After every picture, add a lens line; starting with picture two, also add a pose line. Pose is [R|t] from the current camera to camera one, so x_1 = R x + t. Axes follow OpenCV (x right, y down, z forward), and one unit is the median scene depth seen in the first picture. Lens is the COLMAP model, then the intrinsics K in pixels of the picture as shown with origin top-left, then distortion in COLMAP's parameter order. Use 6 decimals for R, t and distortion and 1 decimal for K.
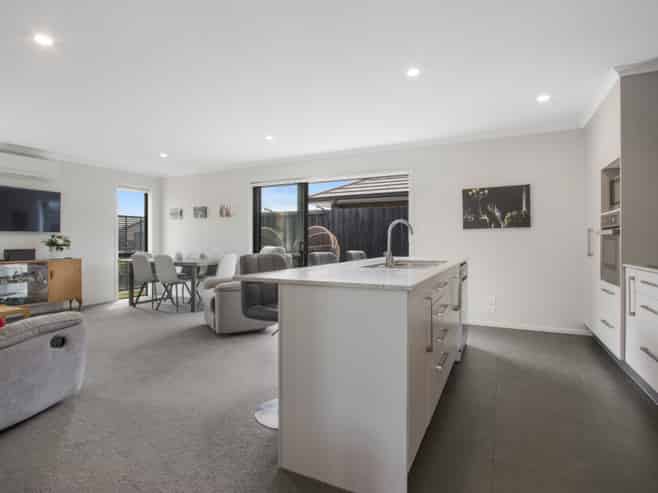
lens RADIAL K [[350.7, 0, 329.0], [0, 350.7, 246.5], [0, 0, 1]] dist [-0.042779, 0.031706]
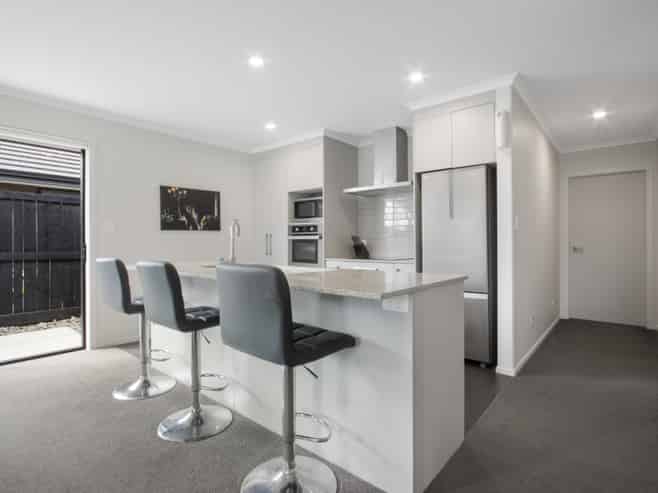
lens RADIAL K [[350.7, 0, 329.0], [0, 350.7, 246.5], [0, 0, 1]] dist [-0.042779, 0.031706]
pose [[0.233418, -0.007265, 0.972349, -0.423899], [0.014352, 0.999889, 0.004025, -0.005432], [-0.972271, 0.013016, 0.233496, 0.412530]]
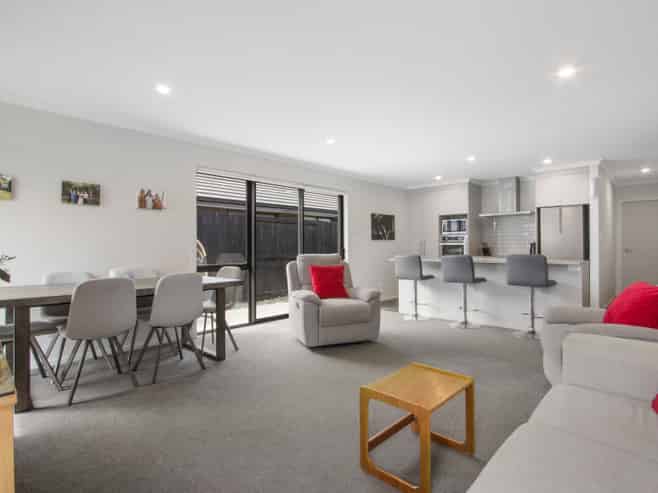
lens RADIAL K [[350.7, 0, 329.0], [0, 350.7, 246.5], [0, 0, 1]] dist [-0.042779, 0.031706]
pose [[0.288508, 0.001969, 0.957475, -1.216941], [0.020152, 0.999764, -0.008128, -0.015200], [-0.957265, 0.021640, 0.288400, 0.822819]]
